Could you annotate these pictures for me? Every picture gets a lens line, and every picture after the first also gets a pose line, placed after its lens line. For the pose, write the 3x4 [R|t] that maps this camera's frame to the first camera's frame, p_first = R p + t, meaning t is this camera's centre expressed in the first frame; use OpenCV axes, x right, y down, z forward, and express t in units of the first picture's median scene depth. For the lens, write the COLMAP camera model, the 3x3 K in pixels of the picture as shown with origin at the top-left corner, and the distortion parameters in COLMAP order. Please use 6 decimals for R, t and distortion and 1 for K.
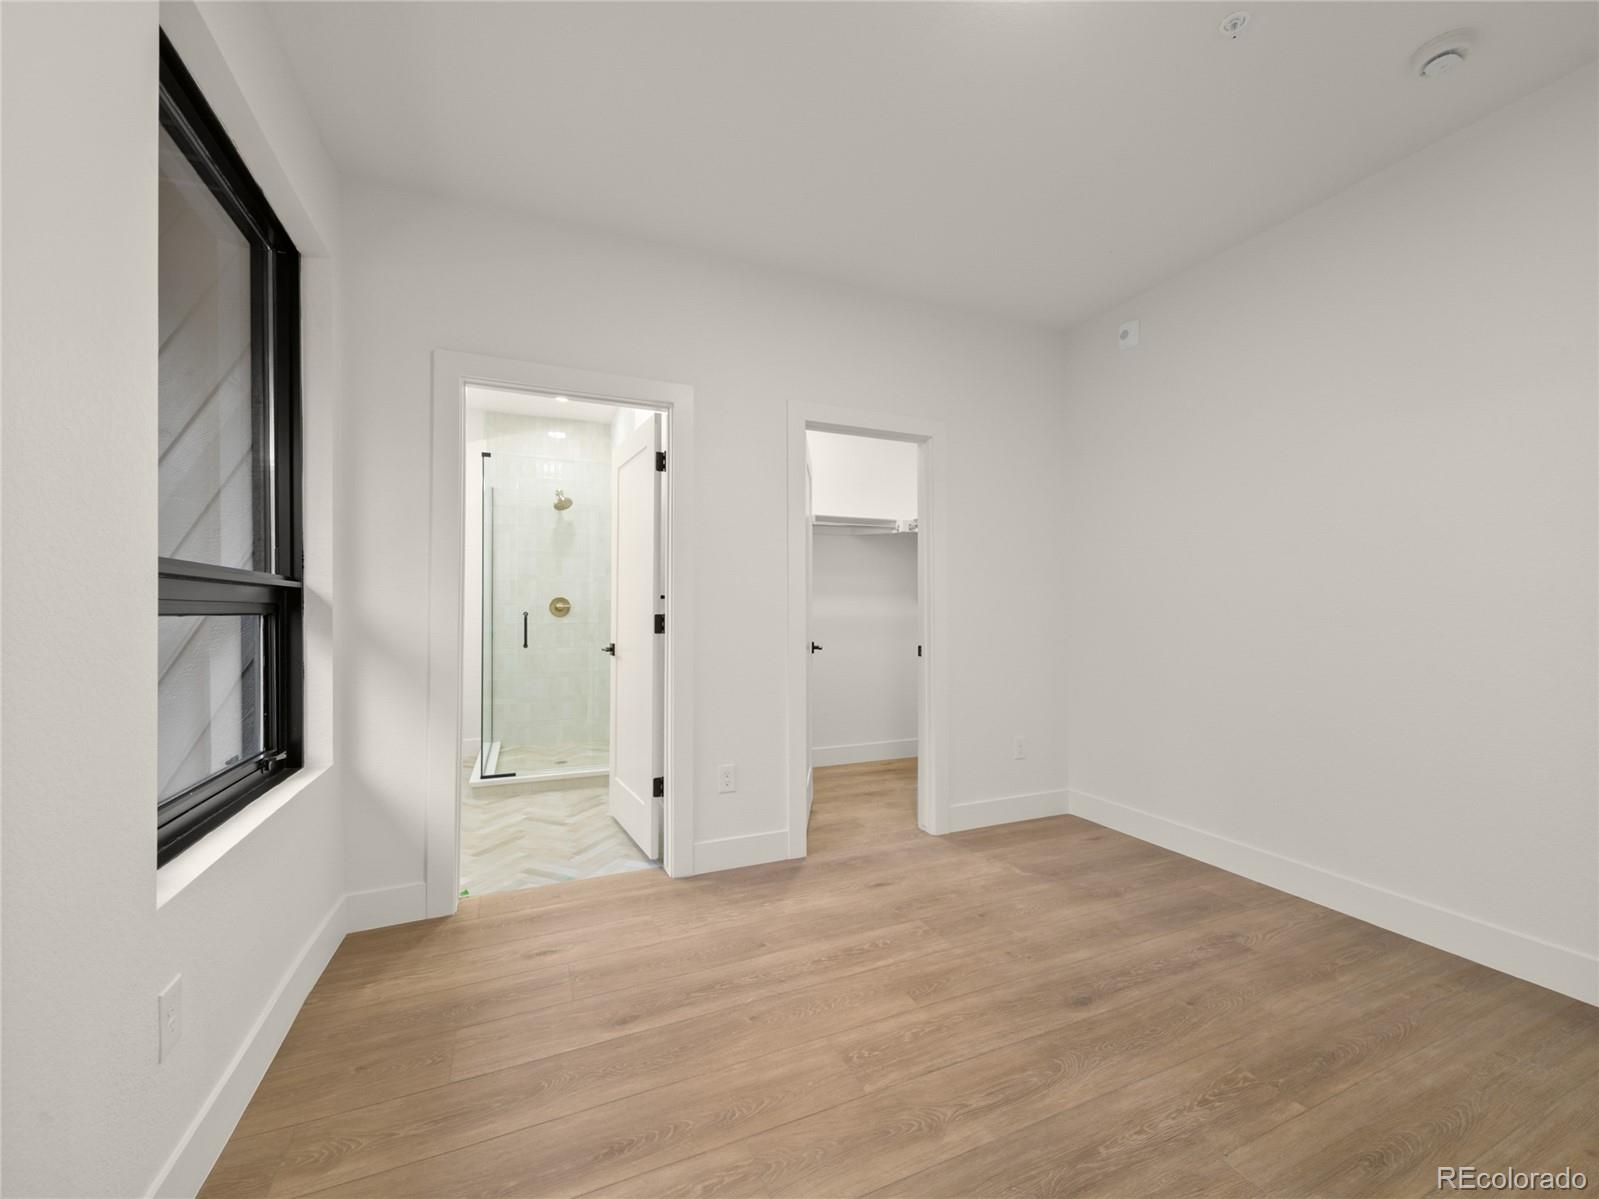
lens RADIAL K [[625.4, 0, 802.1], [0, 625.4, 597.1], [0, 0, 1]] dist [0.023348, -0.011490]
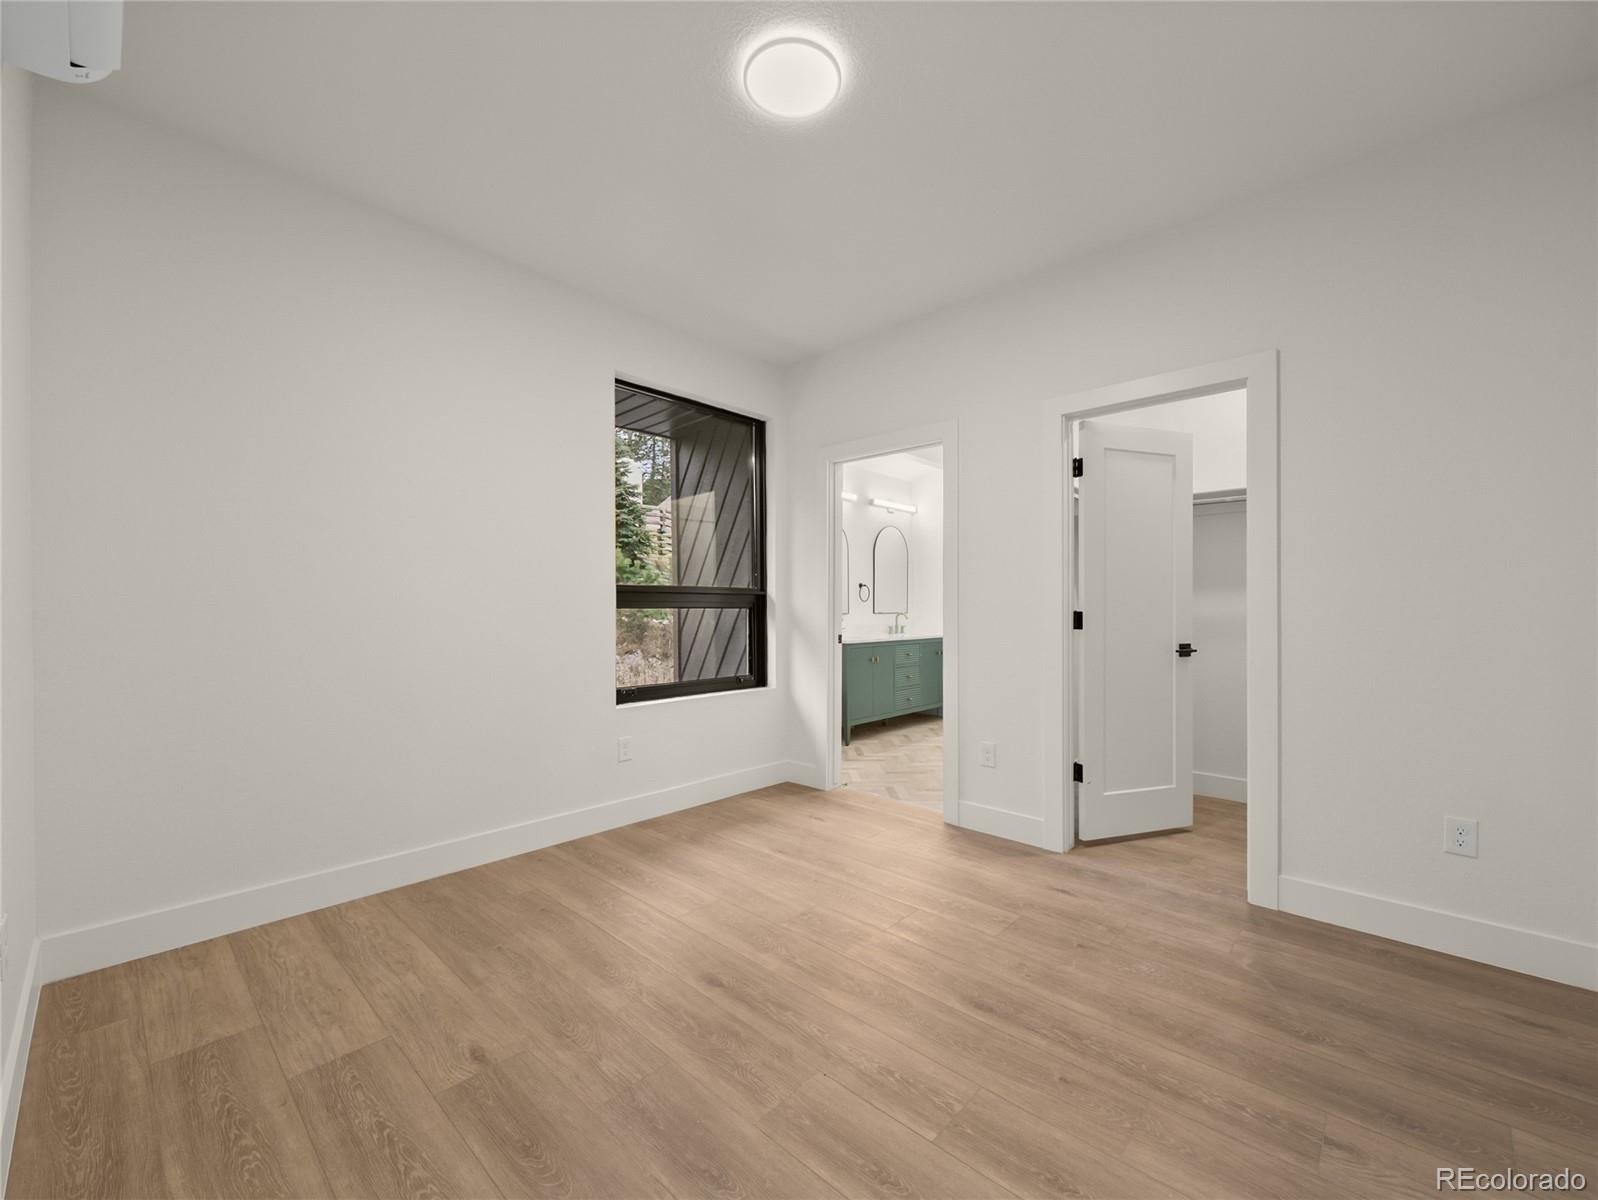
lens RADIAL K [[638.4, 0, 807.9], [0, 638.4, 603.0], [0, 0, 1]] dist [0.012747, -0.007202]
pose [[0.416012, -0.003971, -0.909351, 0.845834], [0.019476, 0.999800, 0.004544, 0.003769], [0.909151, -0.019601, 0.416006, 0.242157]]
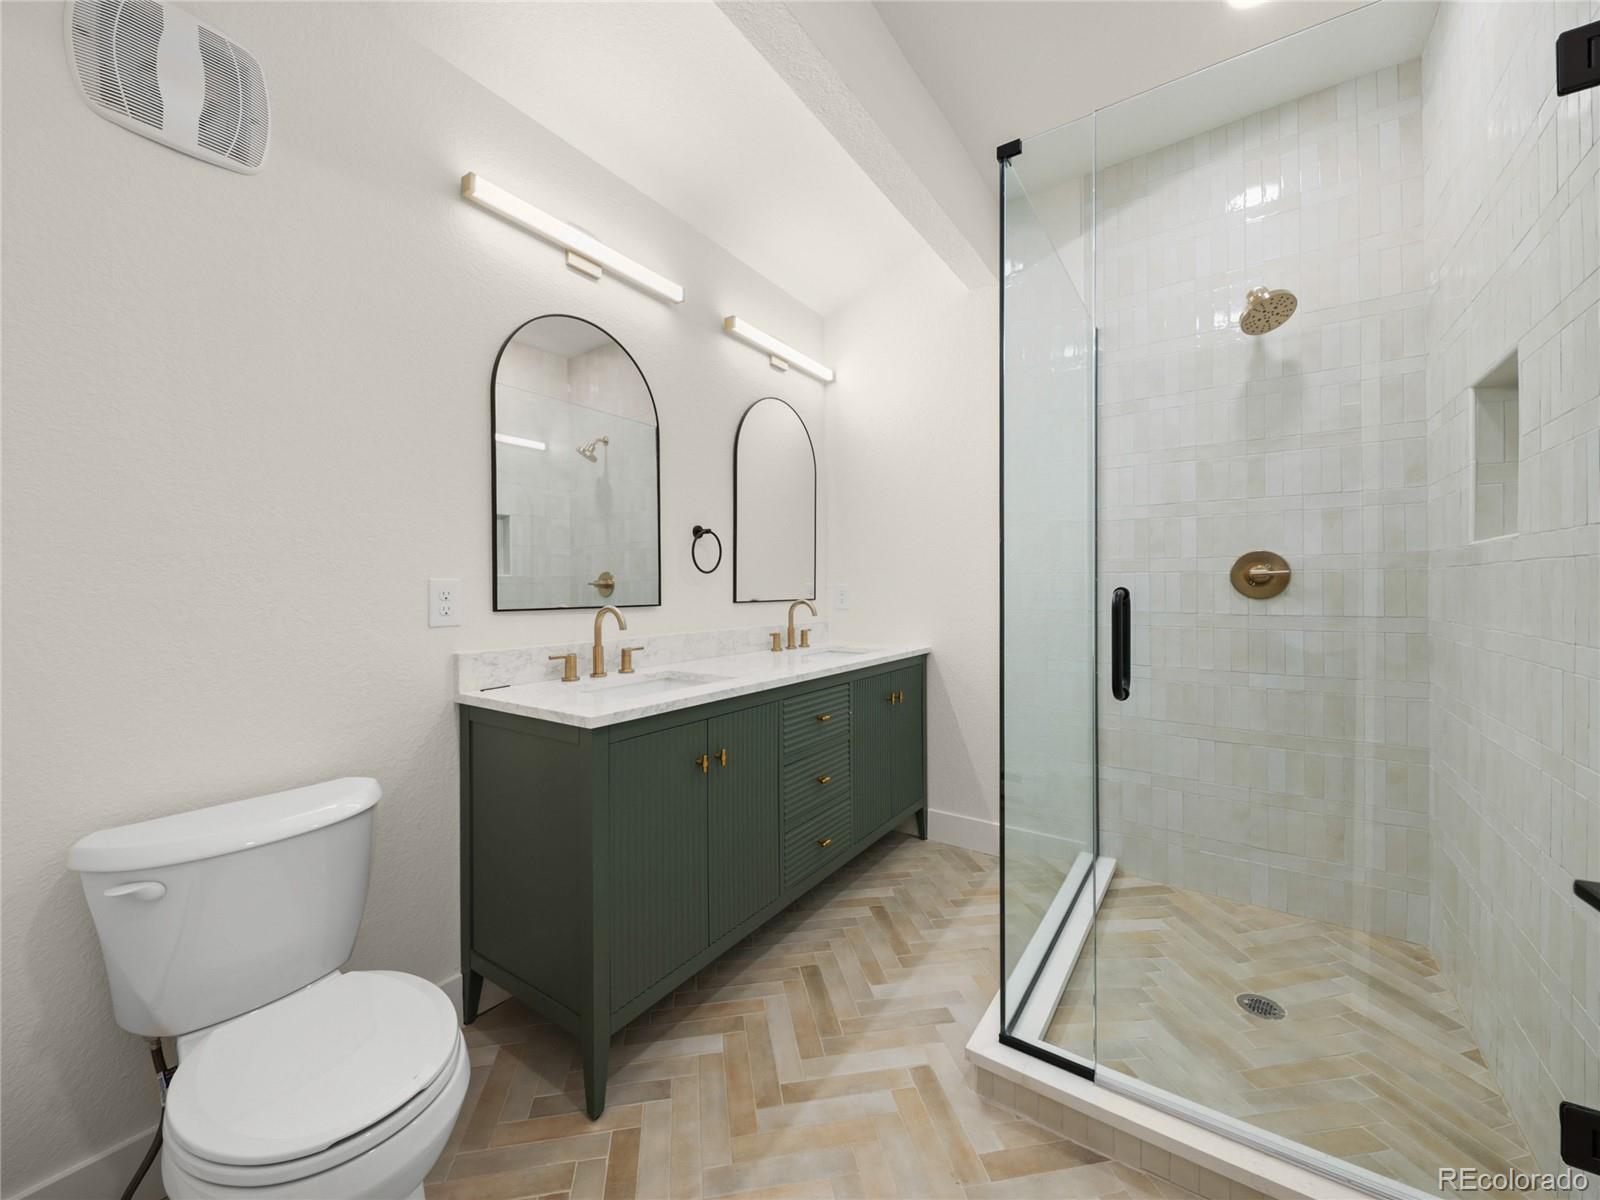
lens RADIAL K [[625.8, 0, 802.6], [0, 625.8, 597.6], [0, 0, 1]] dist [0.023348, -0.011490]
pose [[0.536959, 0.014364, -0.843486, -0.397386], [0.019438, 0.999379, 0.029393, 0.025277], [0.843384, -0.032178, 0.536346, 1.058160]]
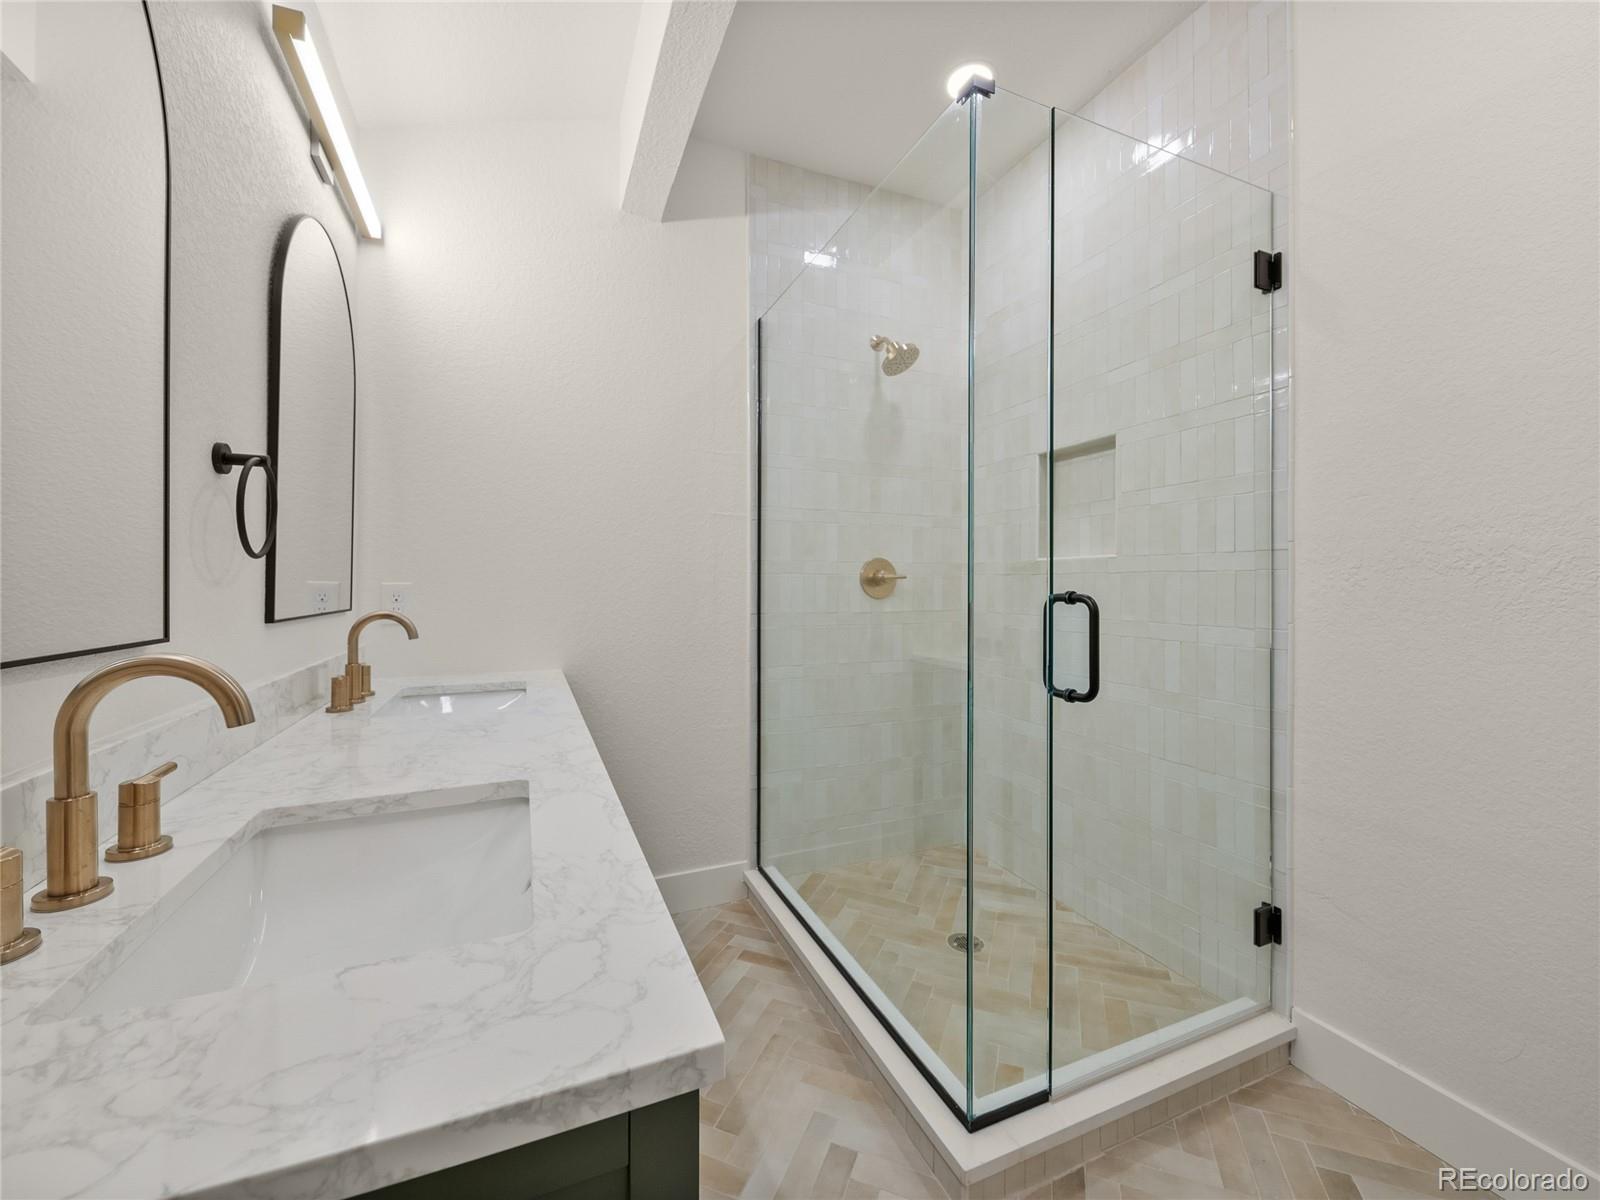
lens RADIAL K [[625.5, 0, 804.2], [0, 625.5, 586.5], [0, 0, 1]] dist [0.012654, -0.006368]
pose [[0.999979, 0.003374, 0.005551, -0.901181], [-0.003502, 0.999721, 0.023339, 0.022111], [-0.005471, -0.023358, 0.999712, 1.035917]]
